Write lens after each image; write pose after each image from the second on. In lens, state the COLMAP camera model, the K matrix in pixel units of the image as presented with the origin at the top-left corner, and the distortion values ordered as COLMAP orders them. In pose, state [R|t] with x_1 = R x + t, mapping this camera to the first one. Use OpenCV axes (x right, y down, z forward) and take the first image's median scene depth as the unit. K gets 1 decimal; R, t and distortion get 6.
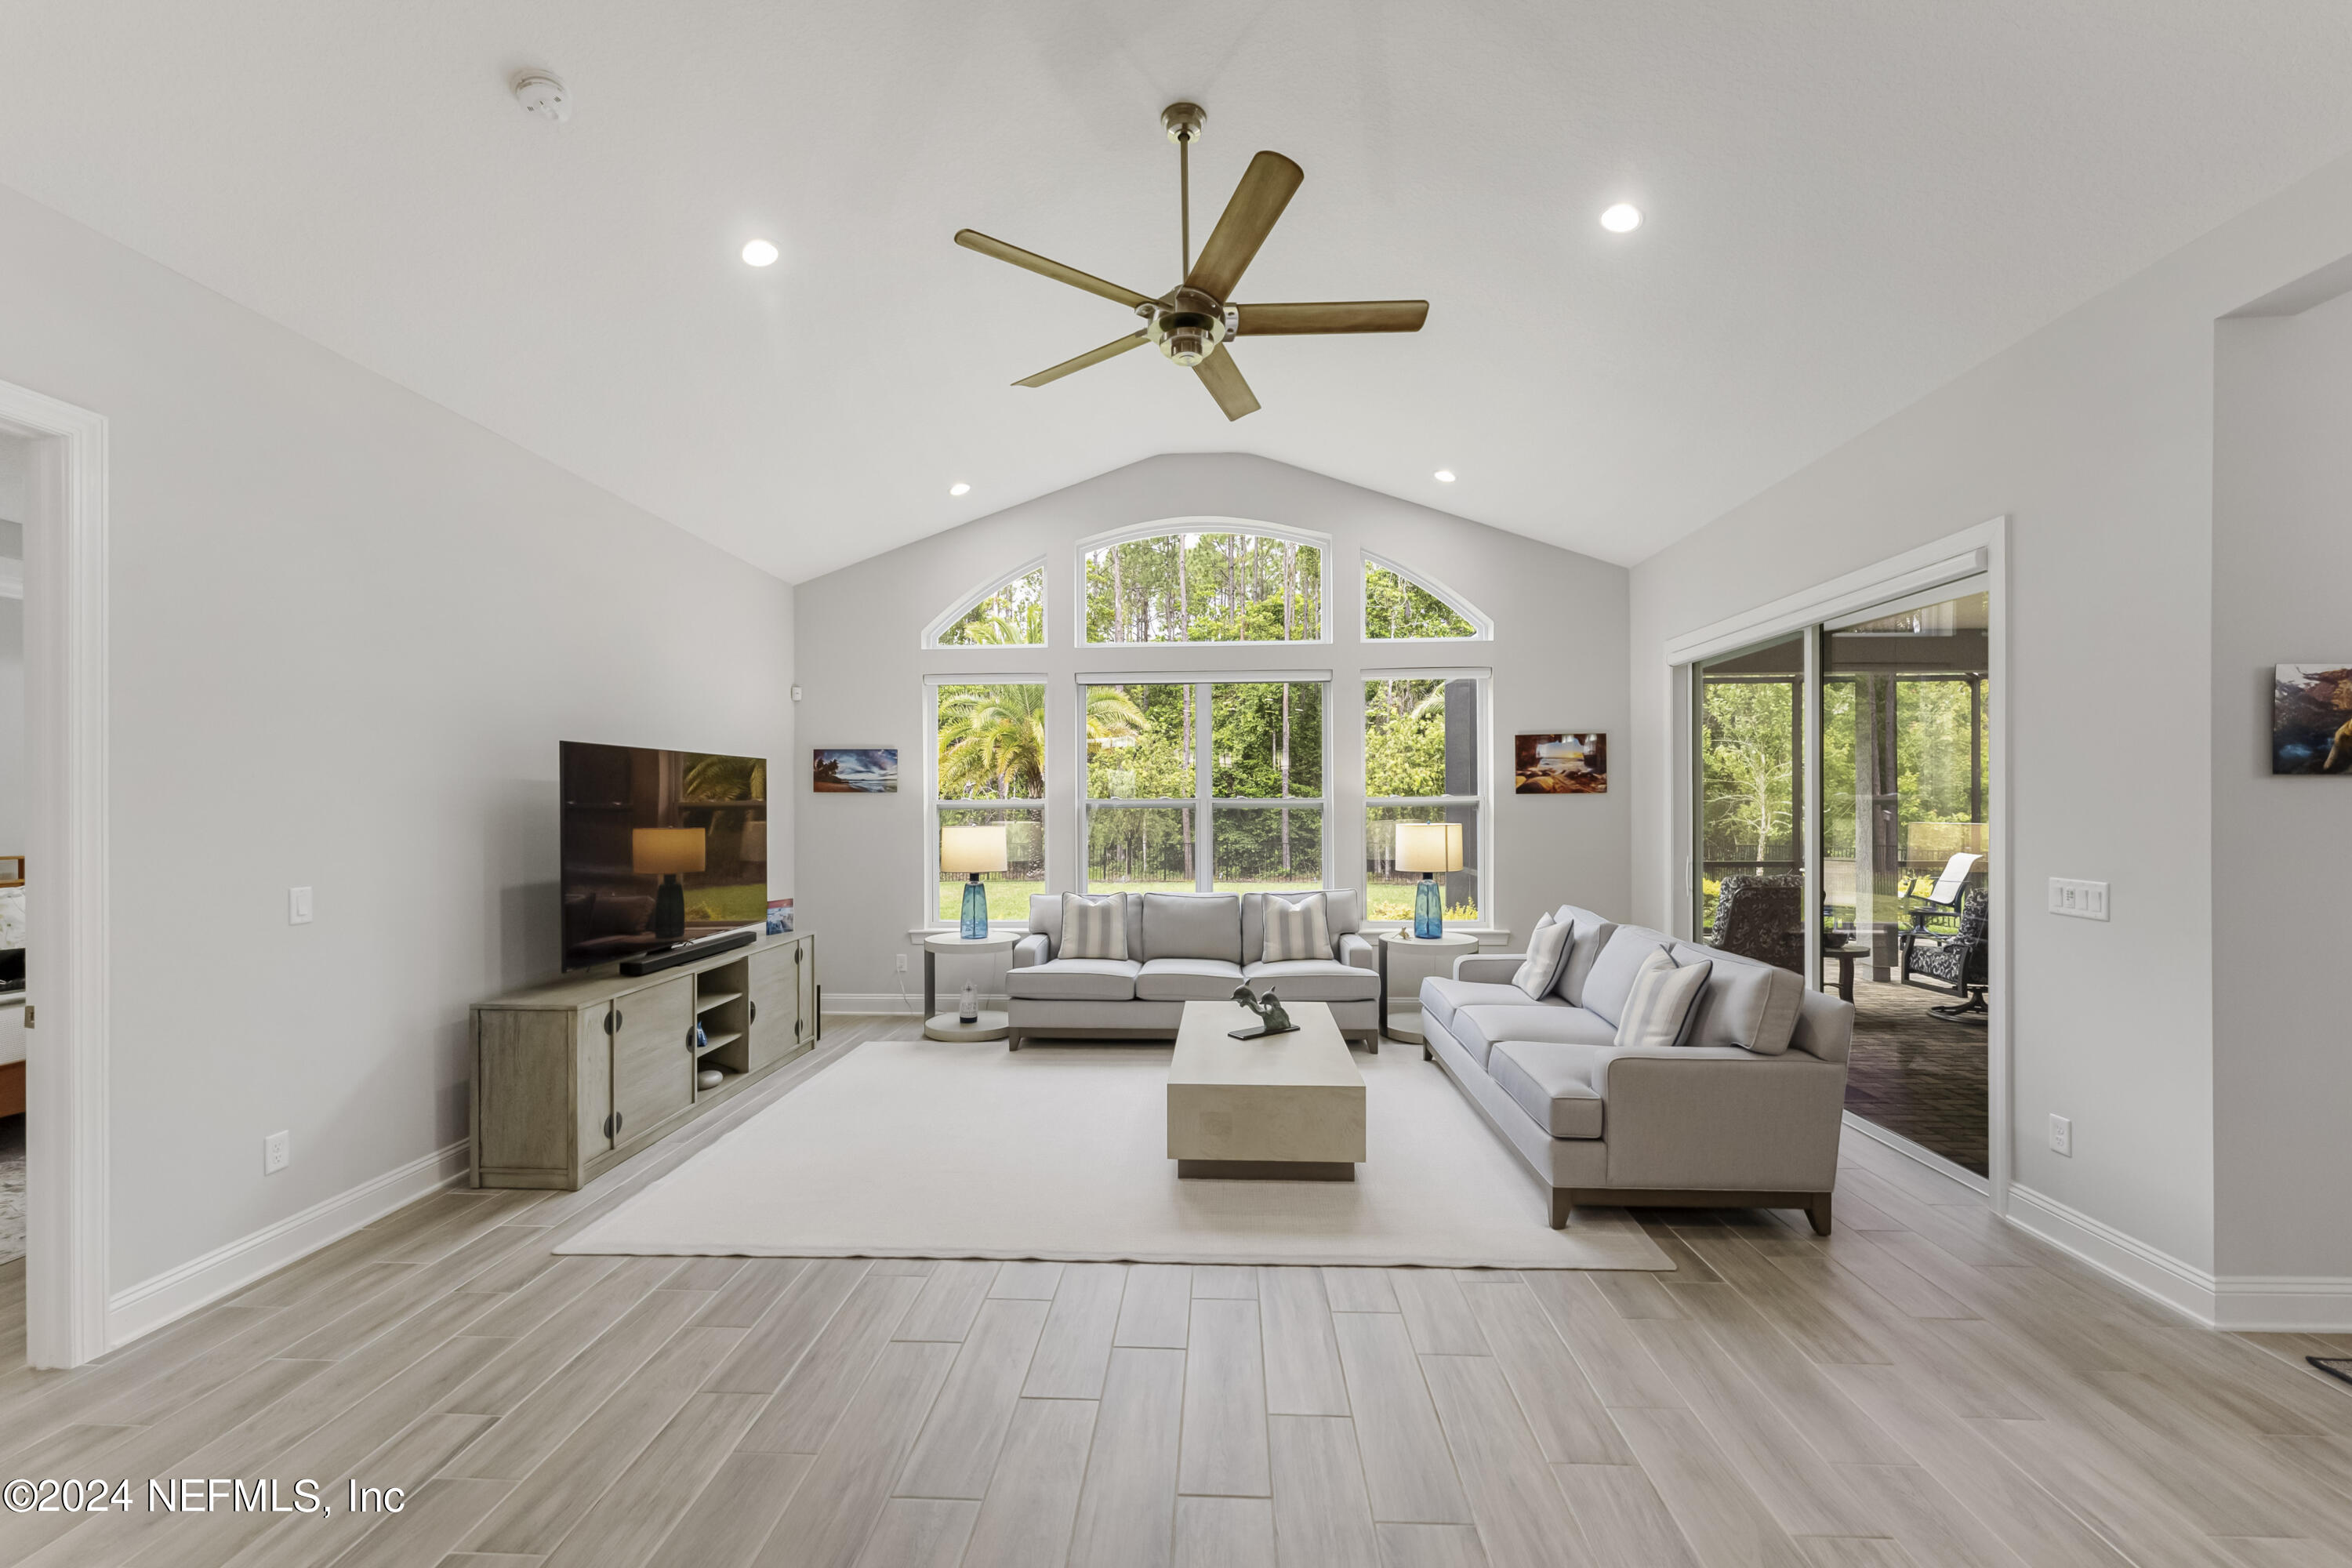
lens RADIAL K [[941.2, 0, 1175.7], [0, 941.2, 808.2], [0, 0, 1]] dist [0.000345, -0.000015]
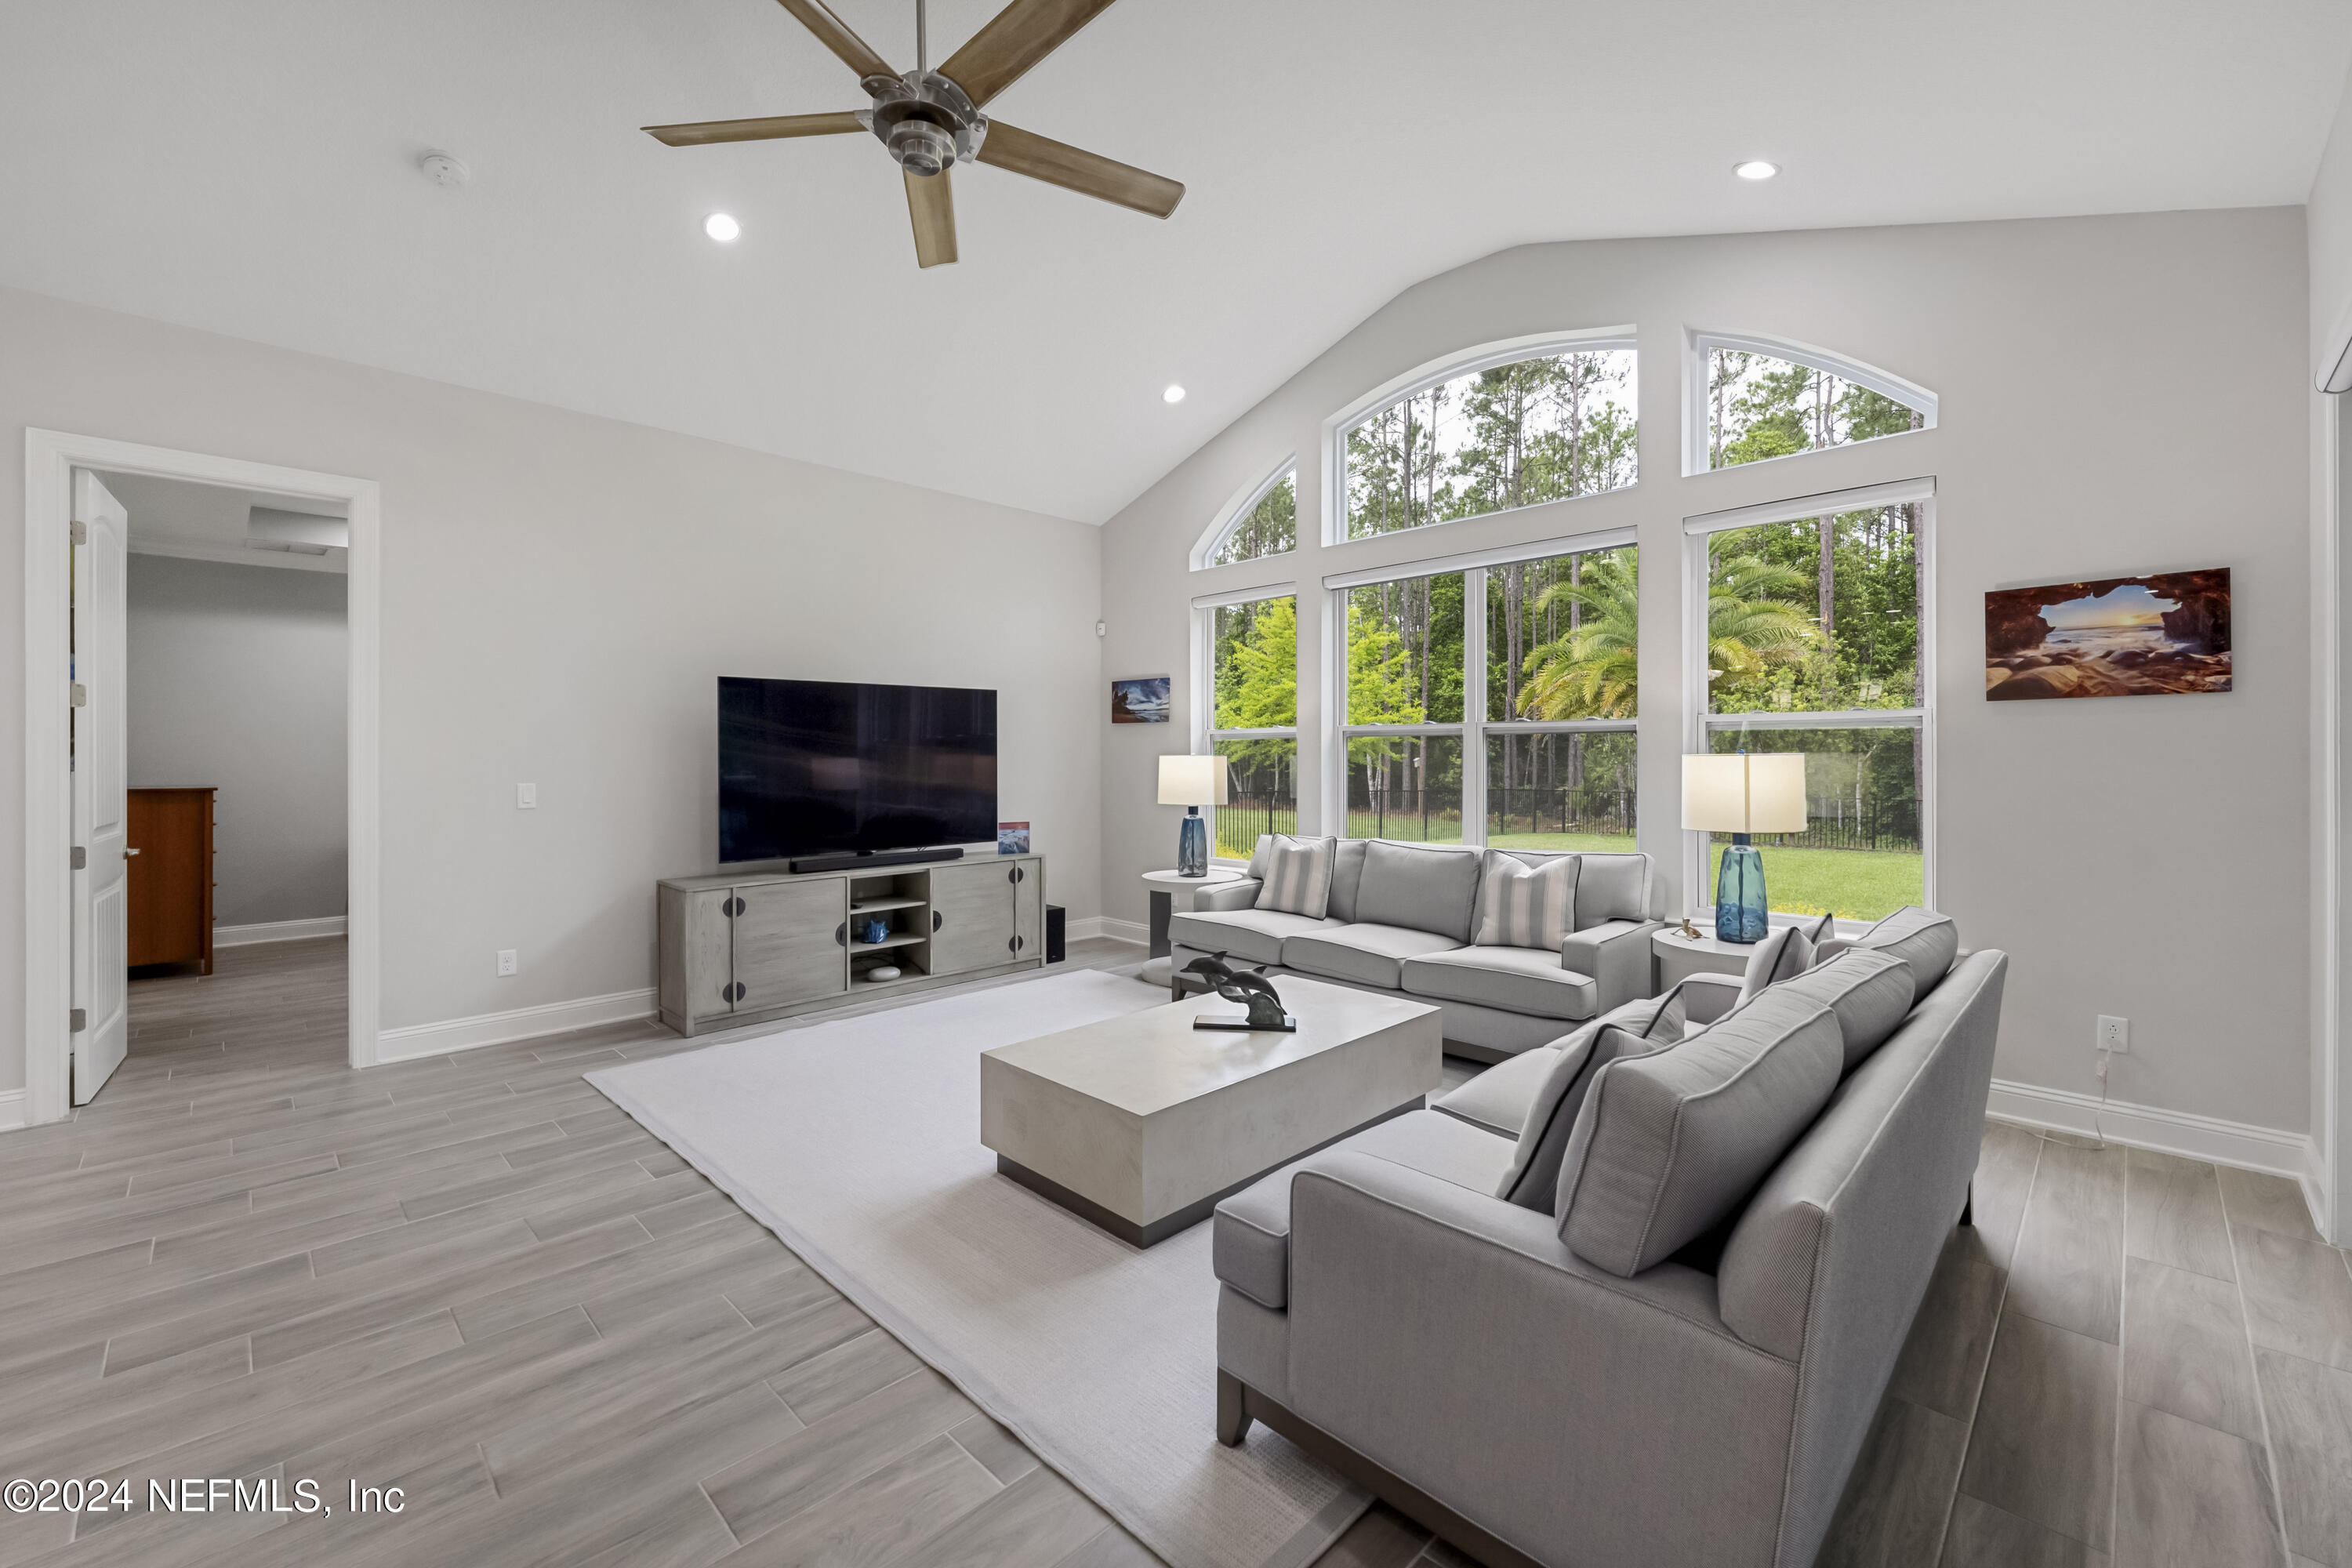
lens RADIAL K [[953.9, 0, 1176.6], [0, 953.9, 762.9], [0, 0, 1]] dist [0.001255, 0.000036]
pose [[0.744672, 0.008873, -0.667372, 0.424459], [-0.003516, 0.999950, 0.009371, 0.018956], [0.667421, -0.004631, 0.744666, 0.310050]]
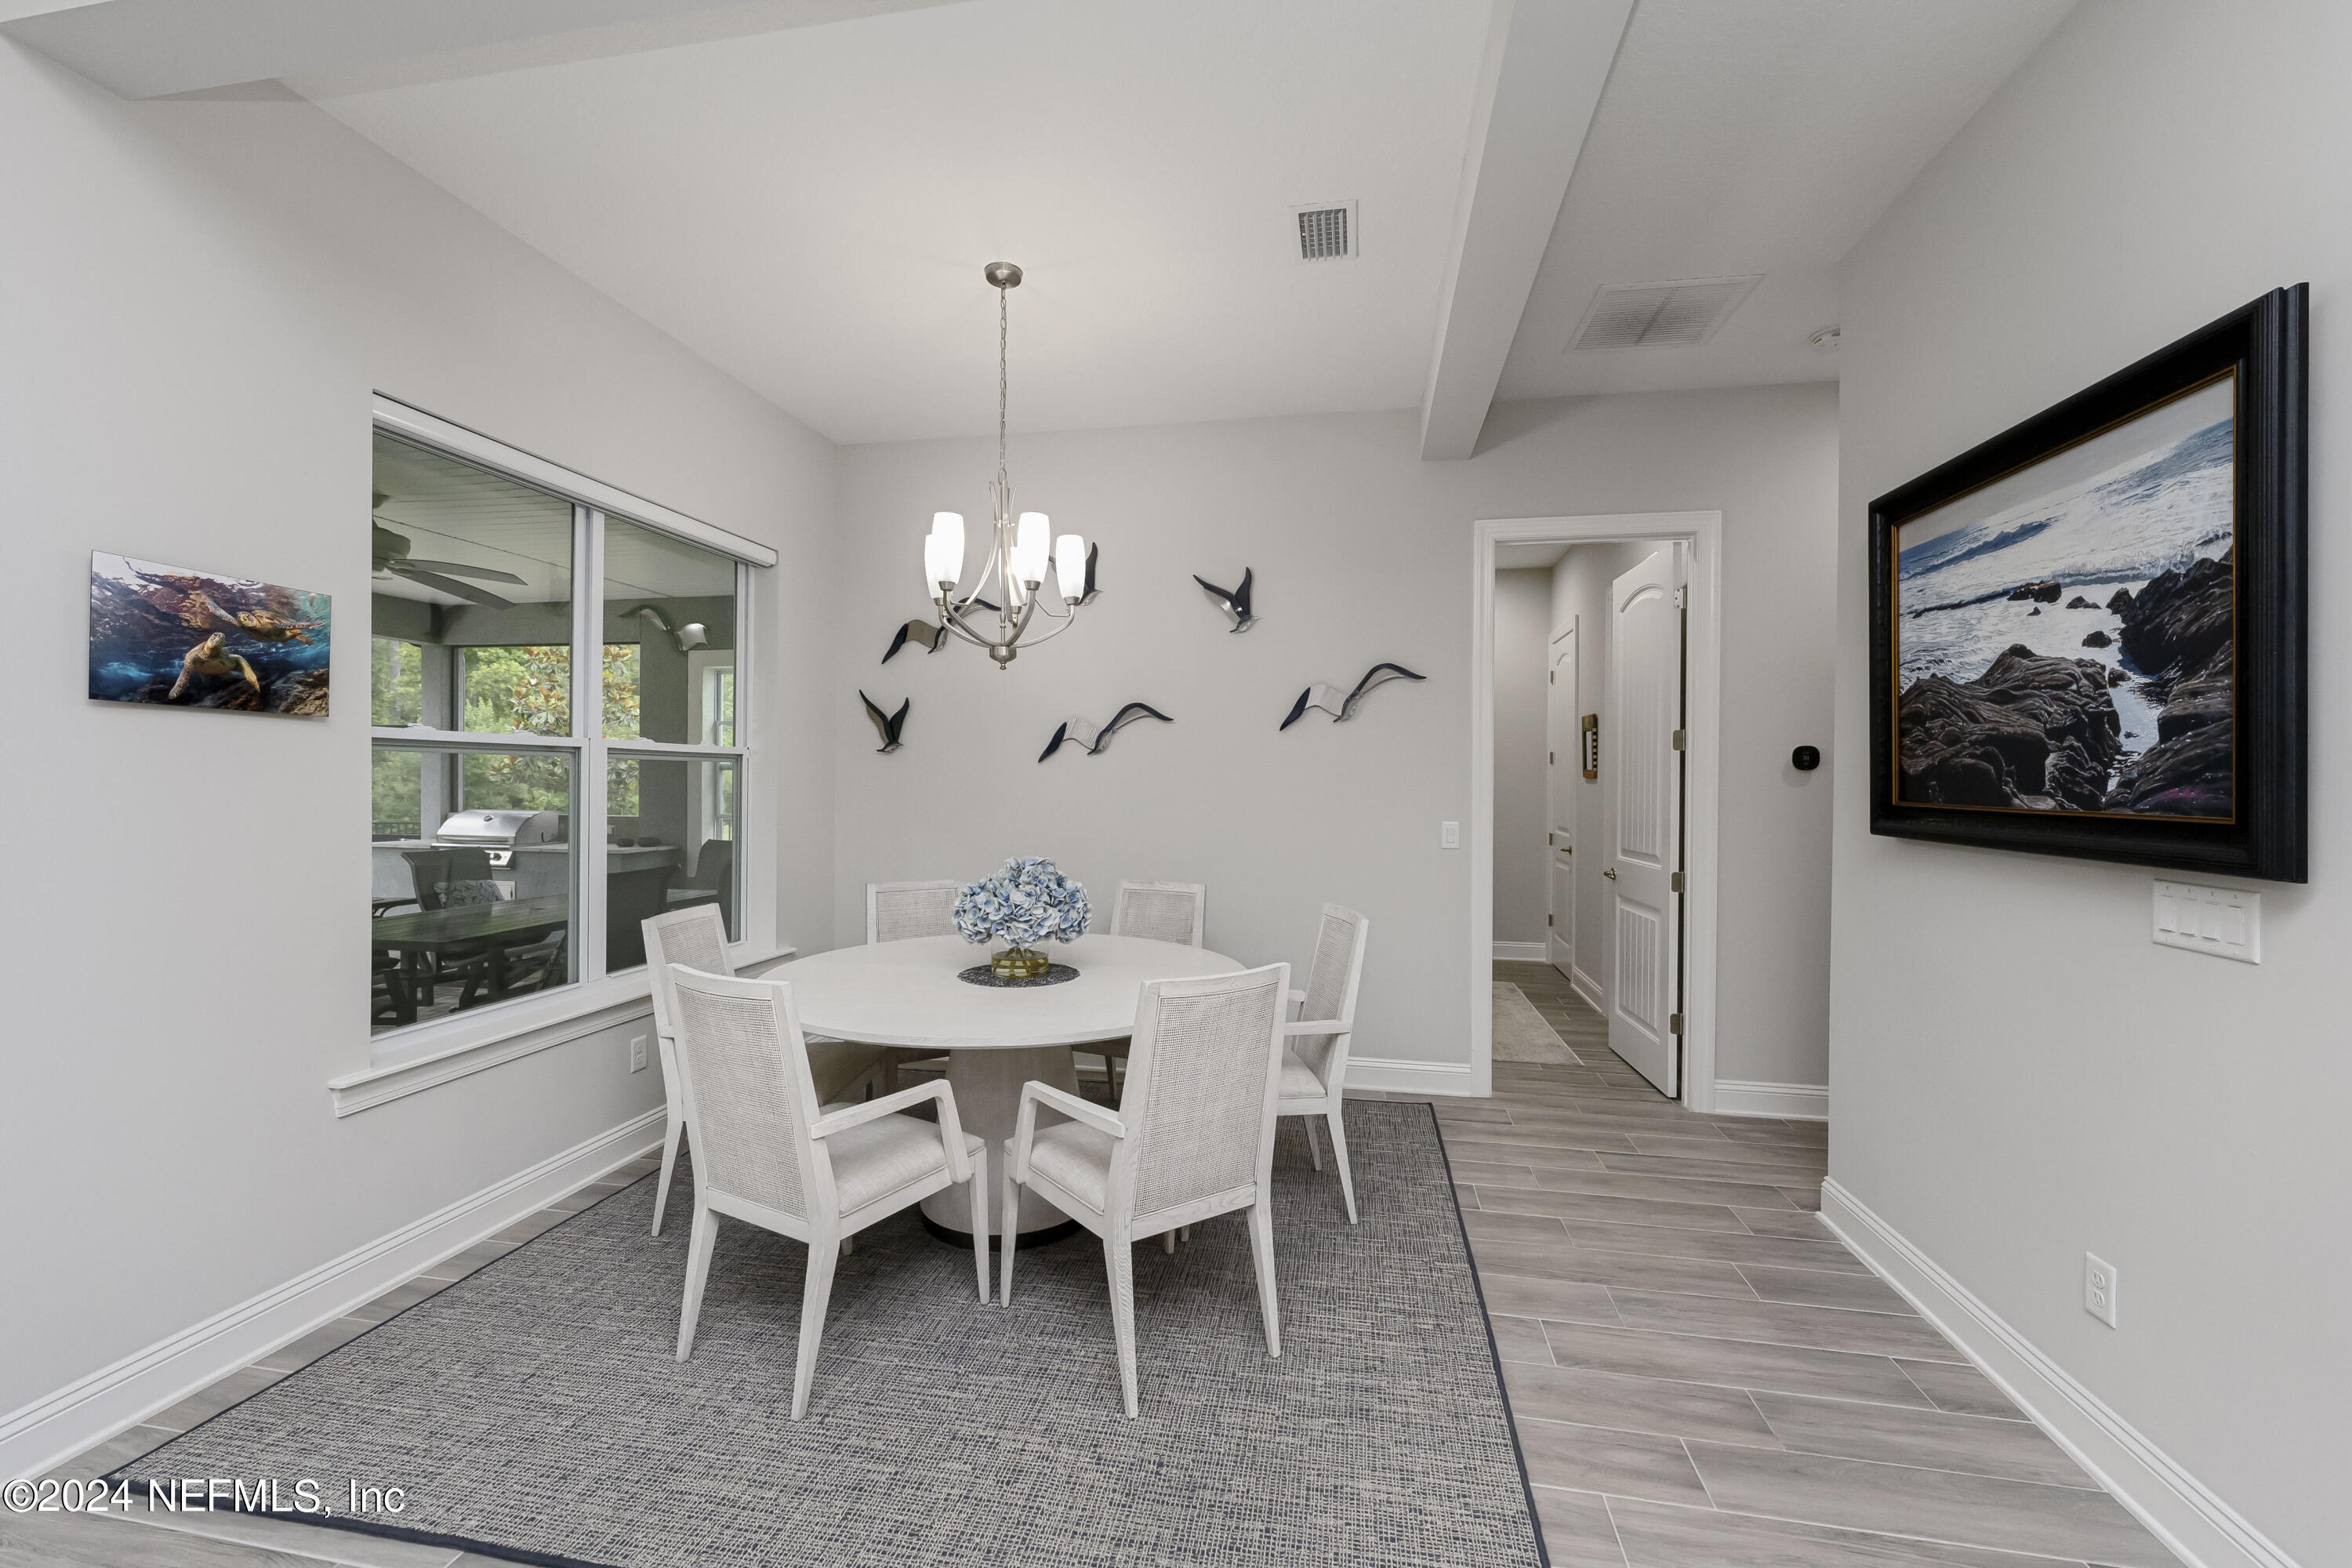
lens RADIAL K [[944.3, 0, 1176.0], [0, 944.3, 784.0], [0, 0, 1]] dist [0.001750, 0.000034]
pose [[0.130821, 0.001211, 0.991405, 0.242948], [-0.004506, 0.999990, -0.000627, 0.012167], [-0.991396, -0.004385, 0.130825, 0.025239]]
